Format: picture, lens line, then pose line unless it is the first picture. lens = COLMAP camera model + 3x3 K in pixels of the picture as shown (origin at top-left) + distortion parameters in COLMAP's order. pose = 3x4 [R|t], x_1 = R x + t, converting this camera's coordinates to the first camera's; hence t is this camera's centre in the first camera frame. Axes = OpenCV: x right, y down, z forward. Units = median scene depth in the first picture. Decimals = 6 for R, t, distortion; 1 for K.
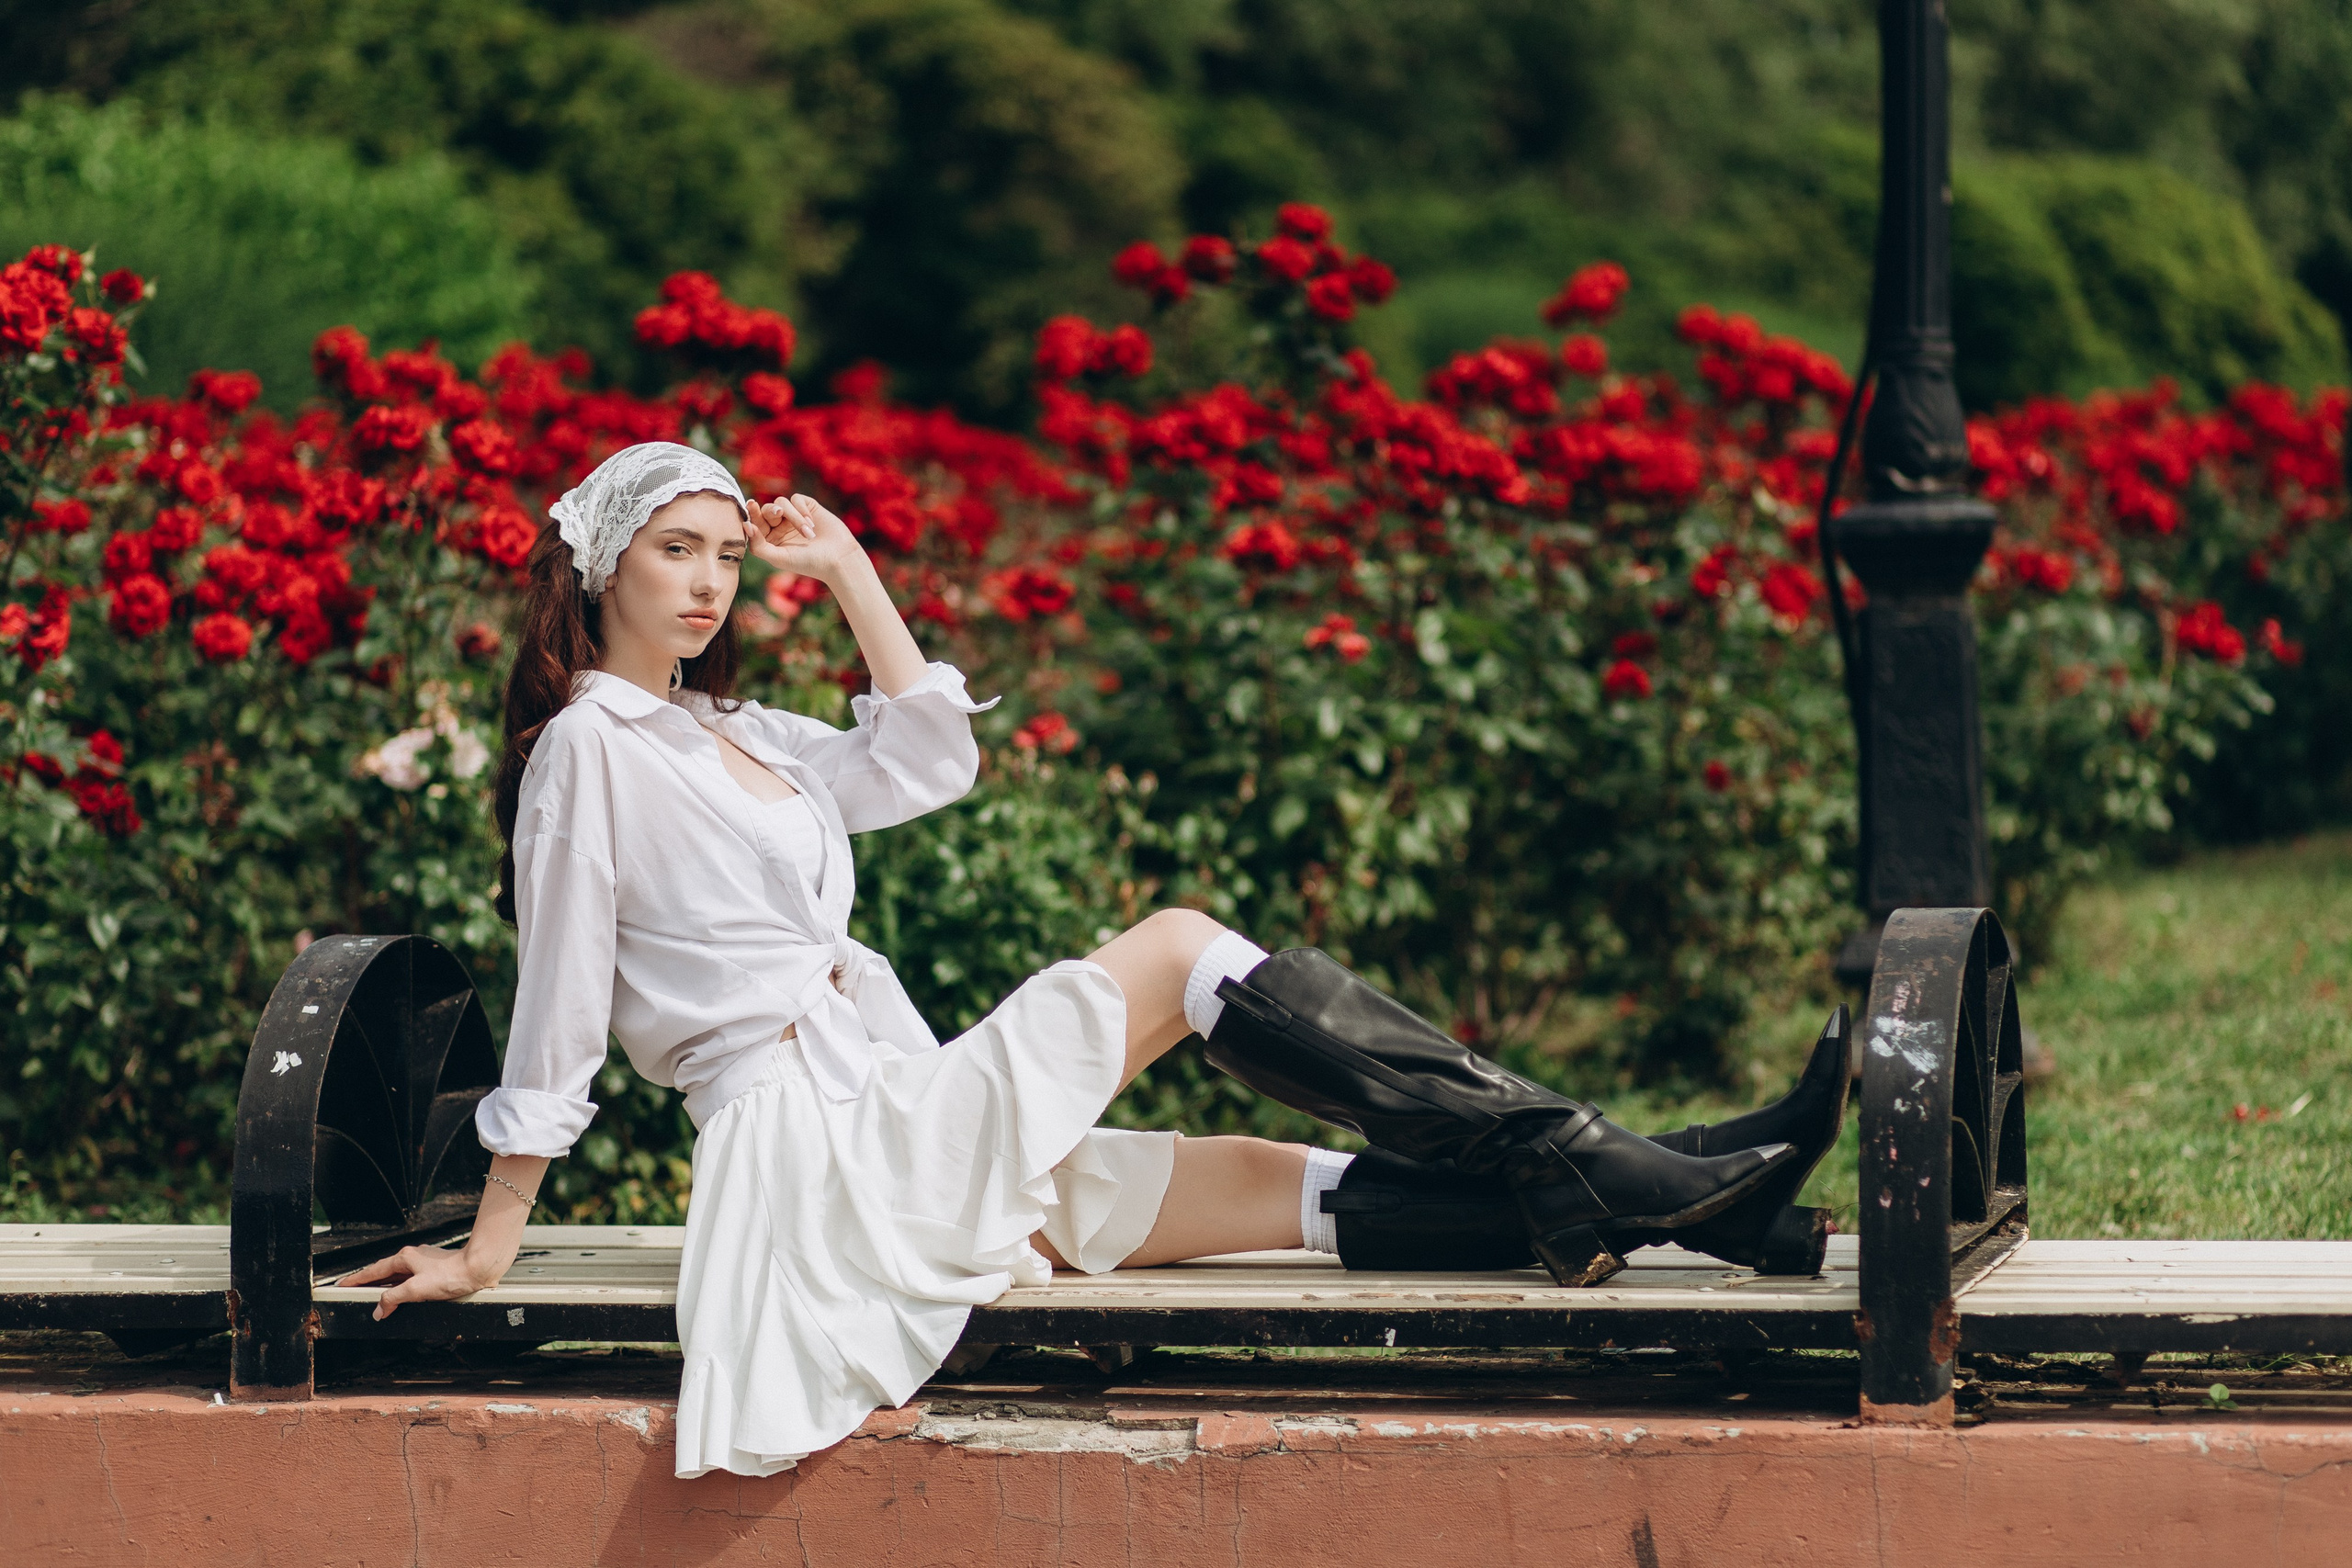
lens RADIAL K [[6369.3, 0, 1171.7], [0, 6369.3, 789.2], [0, 0, 1]] dist [0.041274, 0.000000]
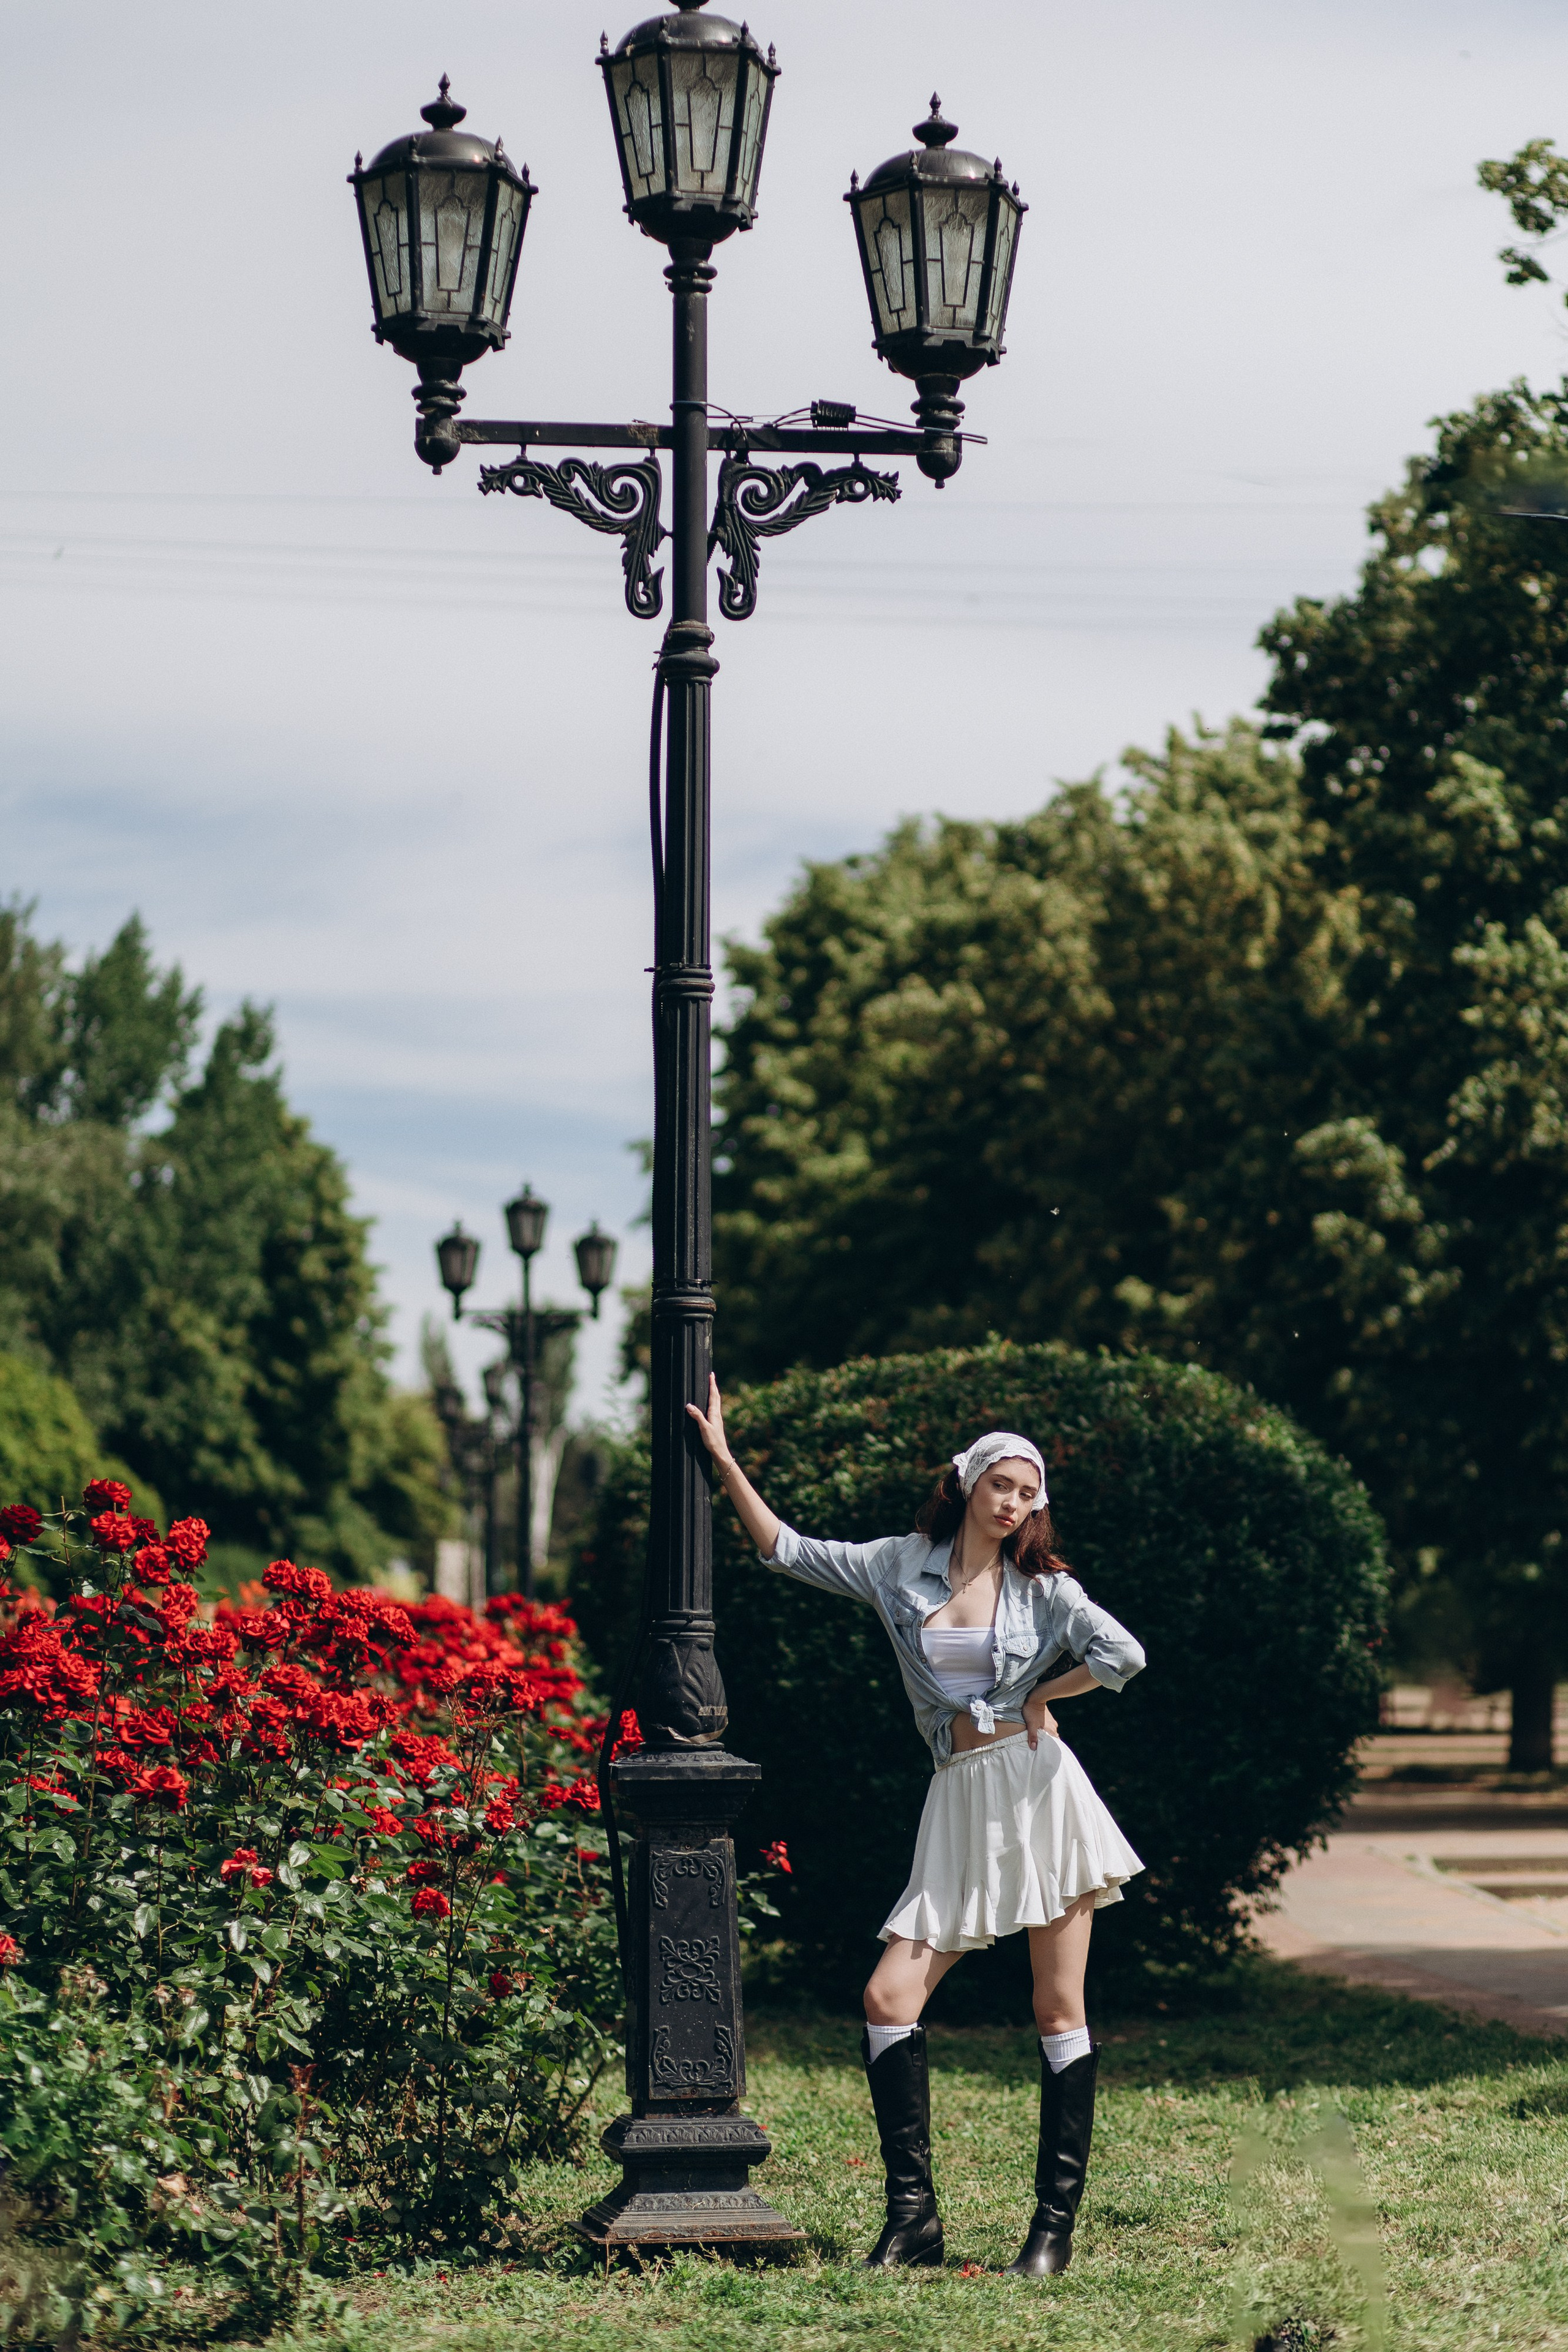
lens RADIAL K [[6294.5, 0, 883.6], [0, 6294.5, 1026.9], [0, 0, 1]] dist [-0.004012, 0.000000]
pose [[0.952503, 0.048001, 0.300722, -0.357136], [-0.003960, 0.989368, -0.145378, -0.014252], [-0.304503, 0.137282, 0.942566, -0.240883]]
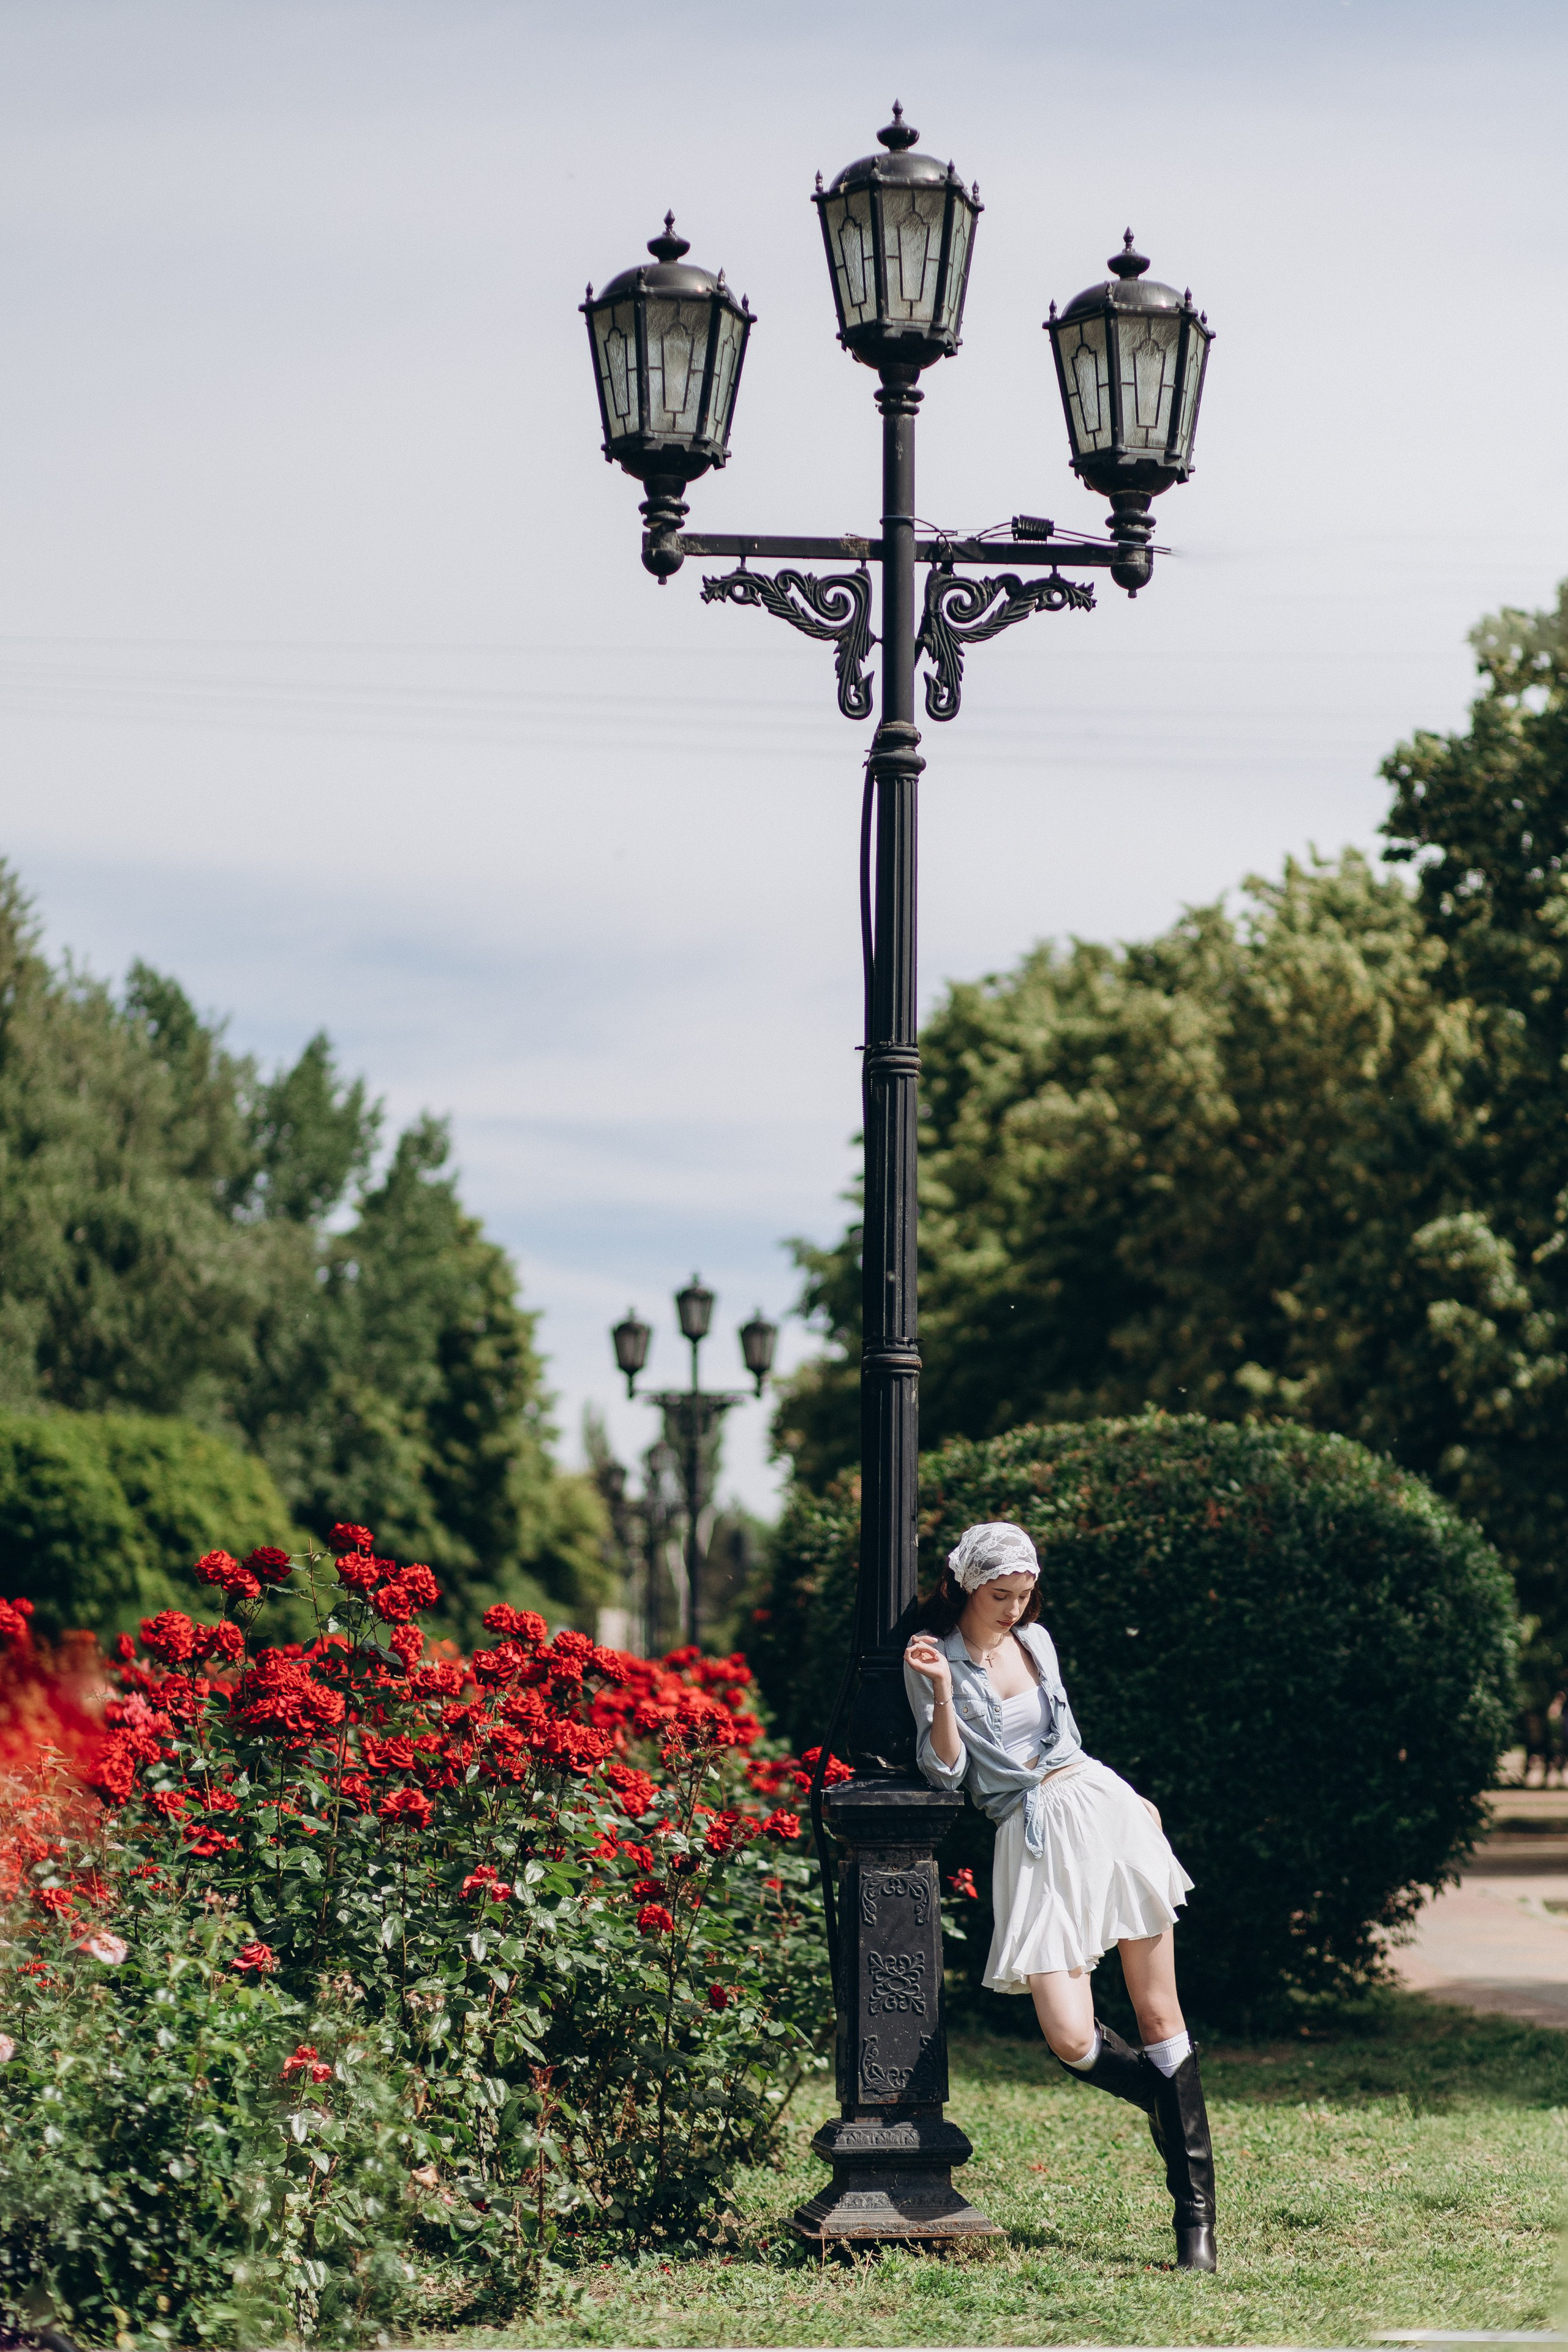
lens RADIAL K [[5810.2, 0, 851.6], [0, 5810.2, 1164.4], [0, 0, 1]] dist [0.010649, 0.000000]
pose [[0.960100, 0.050202, 0.275113, -0.371160], [-0.011456, 0.989990, -0.140671, -0.005885], [-0.279421, 0.131907, 0.951065, -0.204474]]
